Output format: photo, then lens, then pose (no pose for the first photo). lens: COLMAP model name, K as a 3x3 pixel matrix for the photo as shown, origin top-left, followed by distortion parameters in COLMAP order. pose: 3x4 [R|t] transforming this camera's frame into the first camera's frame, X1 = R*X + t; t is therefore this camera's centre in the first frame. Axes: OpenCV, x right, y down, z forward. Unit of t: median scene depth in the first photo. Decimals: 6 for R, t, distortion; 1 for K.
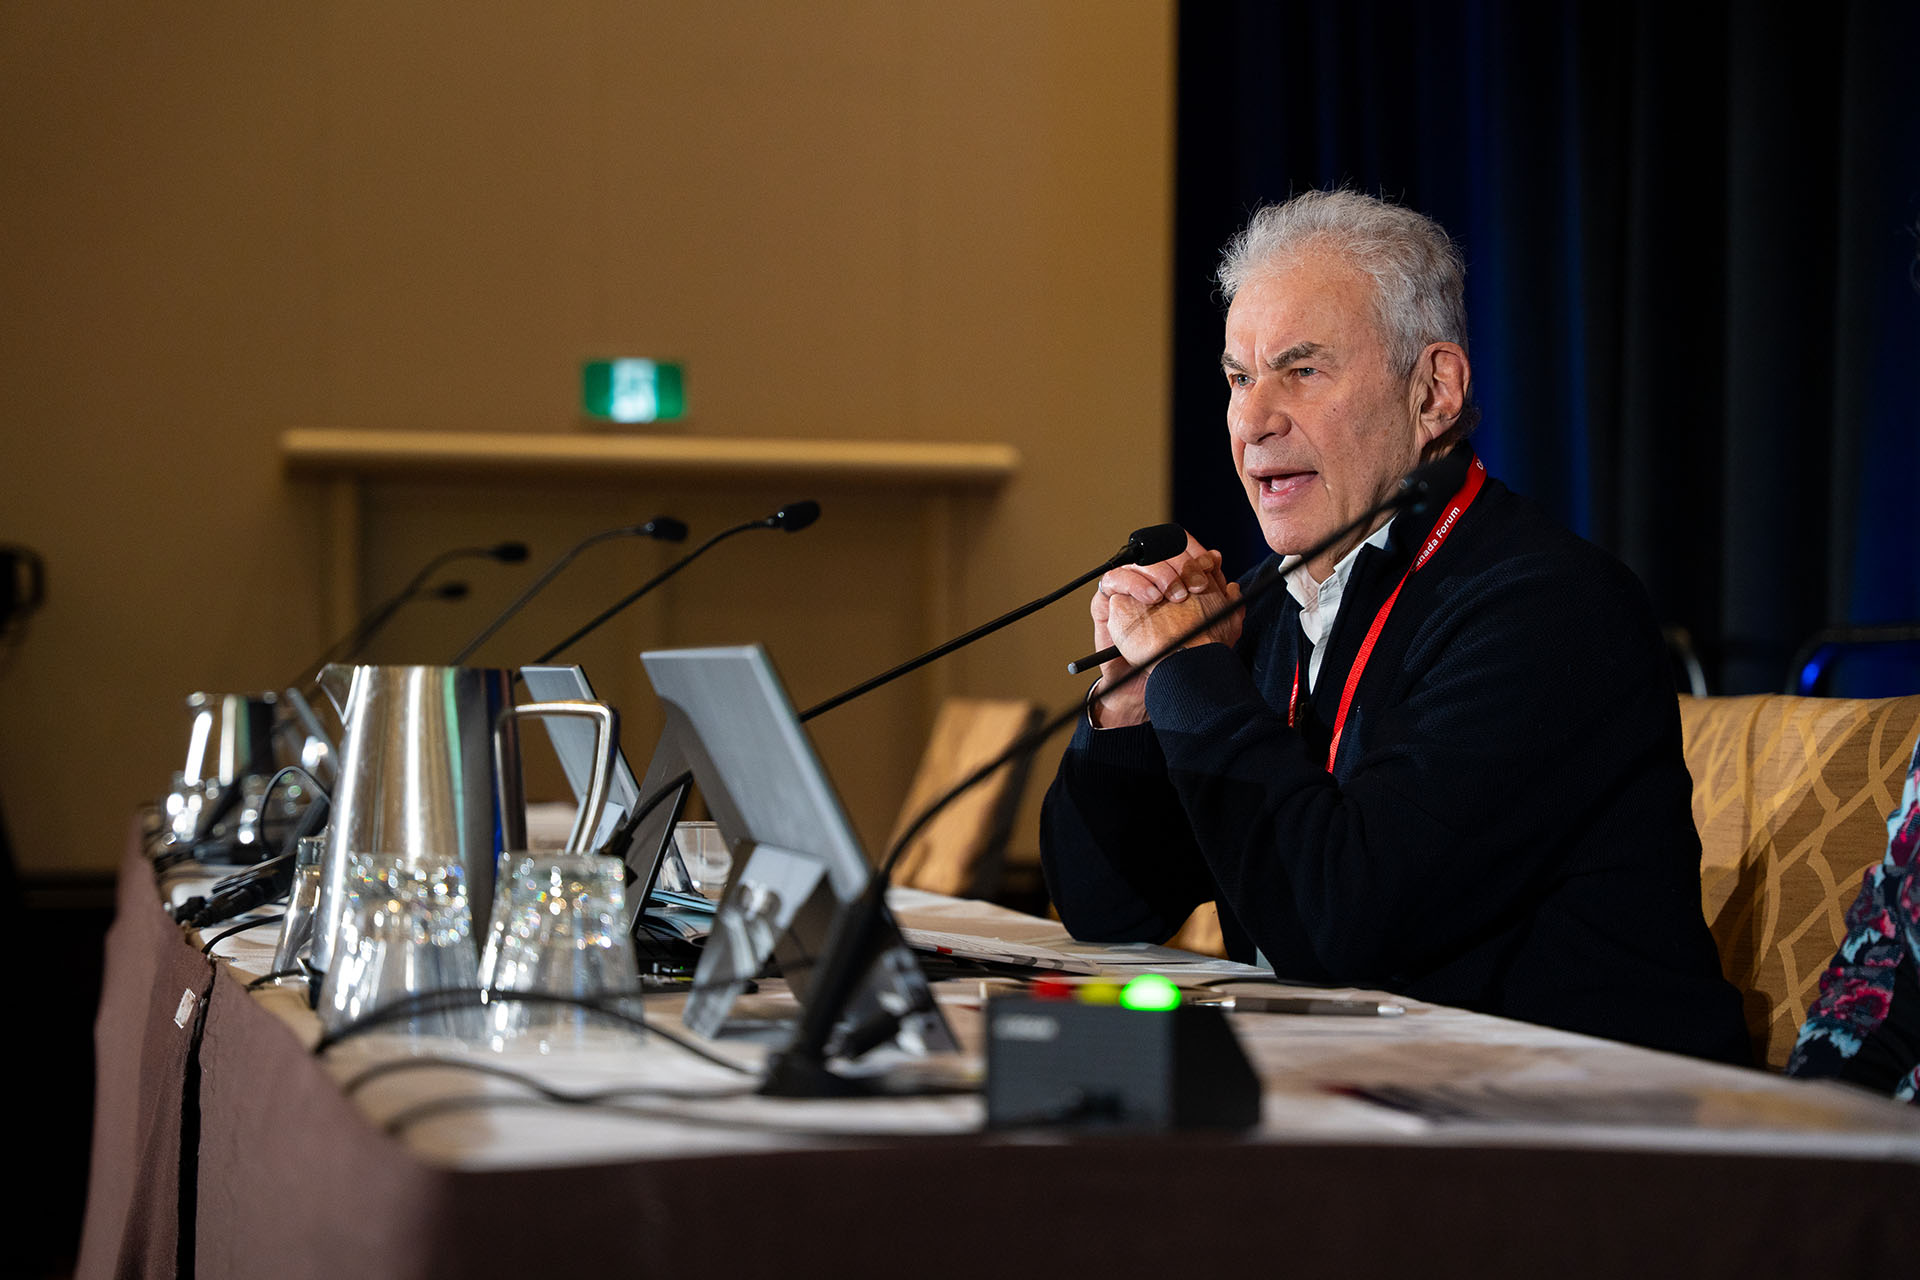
lens RADIAL K [[3880.5, 0, 959.7], [0, 3880.5, 642.0], [0, 0, 1]] dist [0.014016, 0.000000]
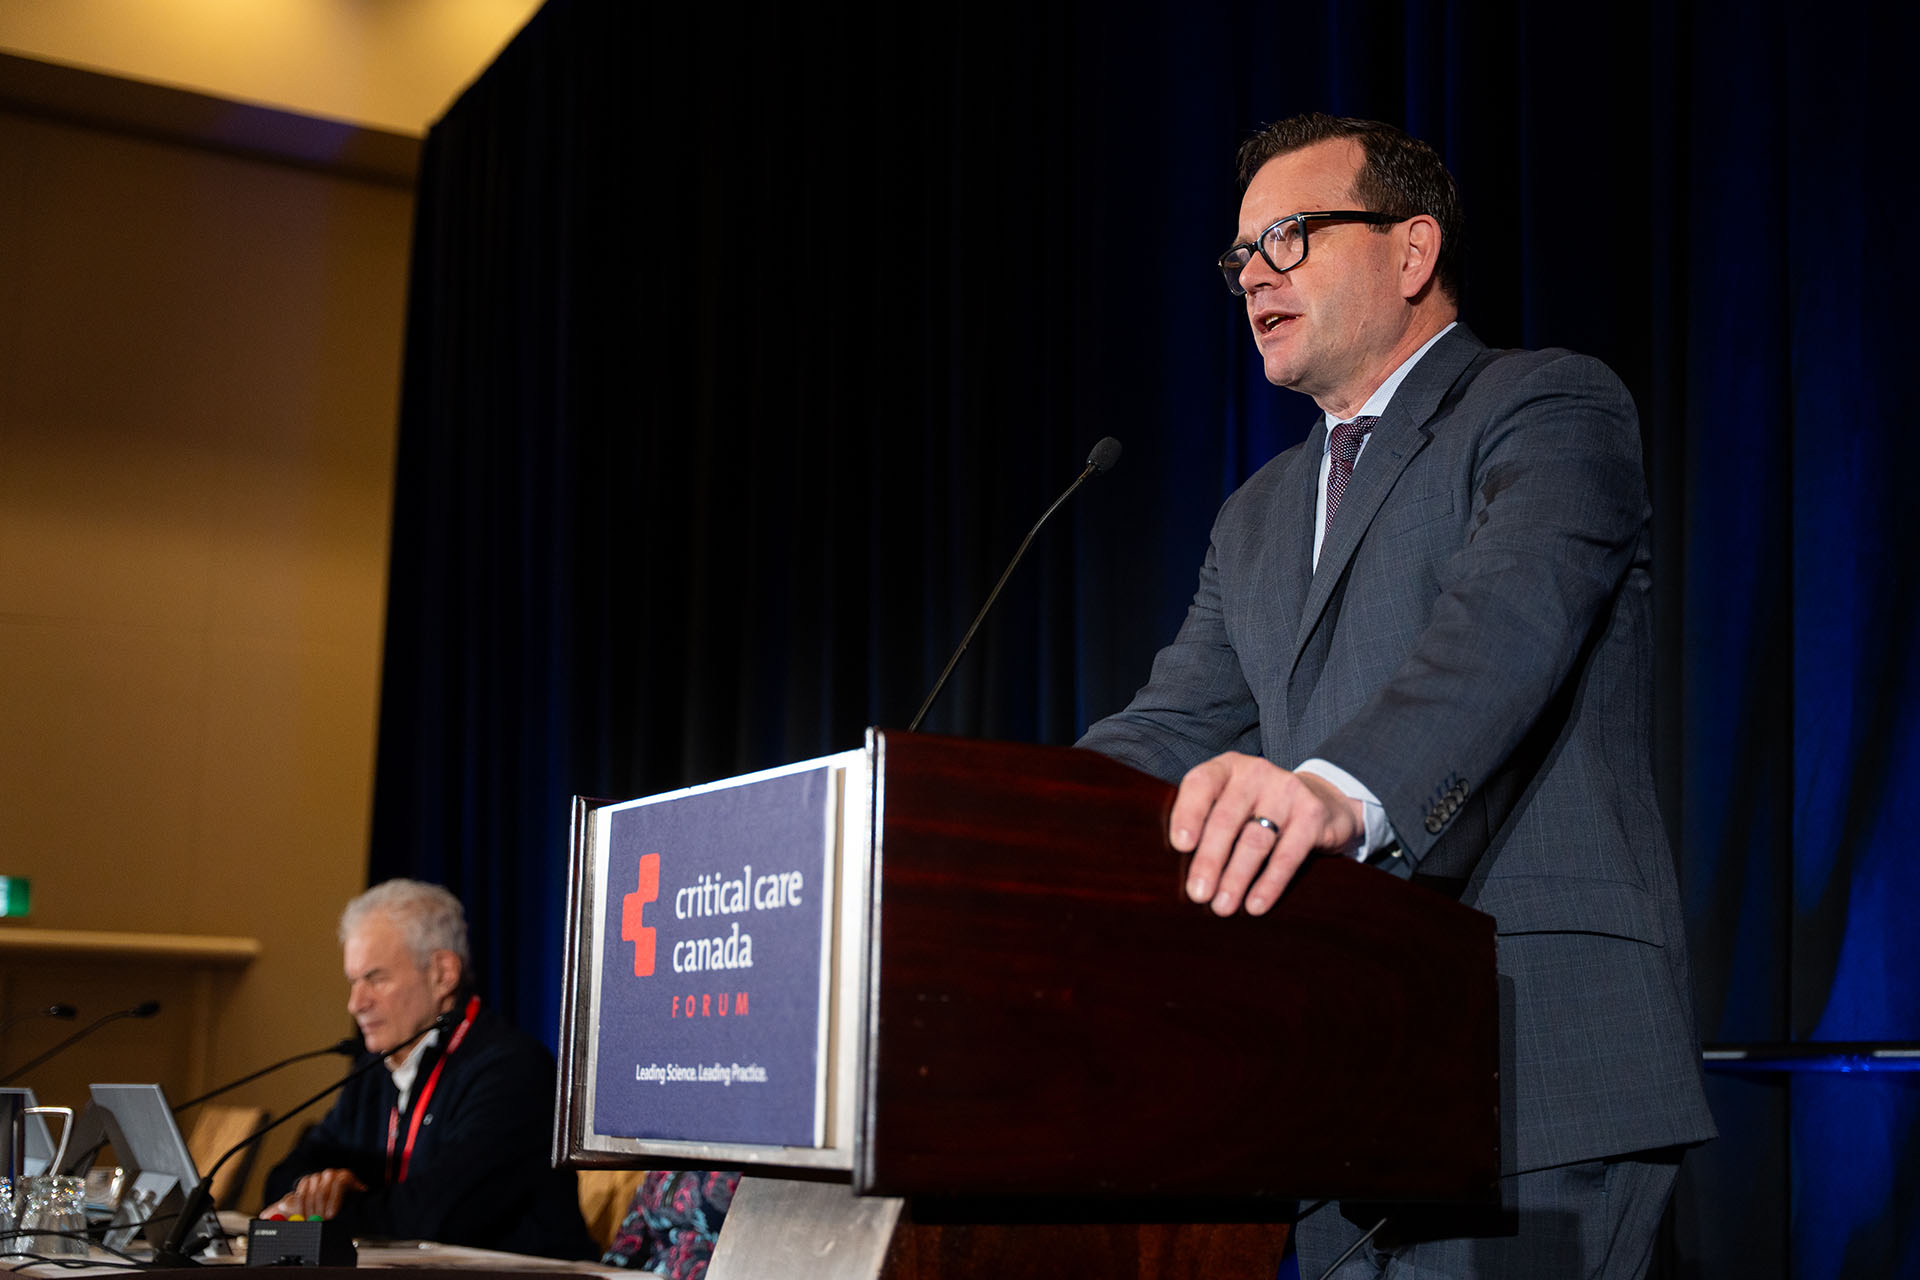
lens RADIAL K [[2741.5, 0, 955.5], [0, 2741.5, 642.9], [0, 0, 1]] dist [0.138105, 0.000000]
pose [[0.965384, 0.063253, 0.253048, -0.025305], [-0.023690, 0.987404, -0.156437, -0.009721], [-0.259756, 0.145027, 0.954722, -0.738776]]
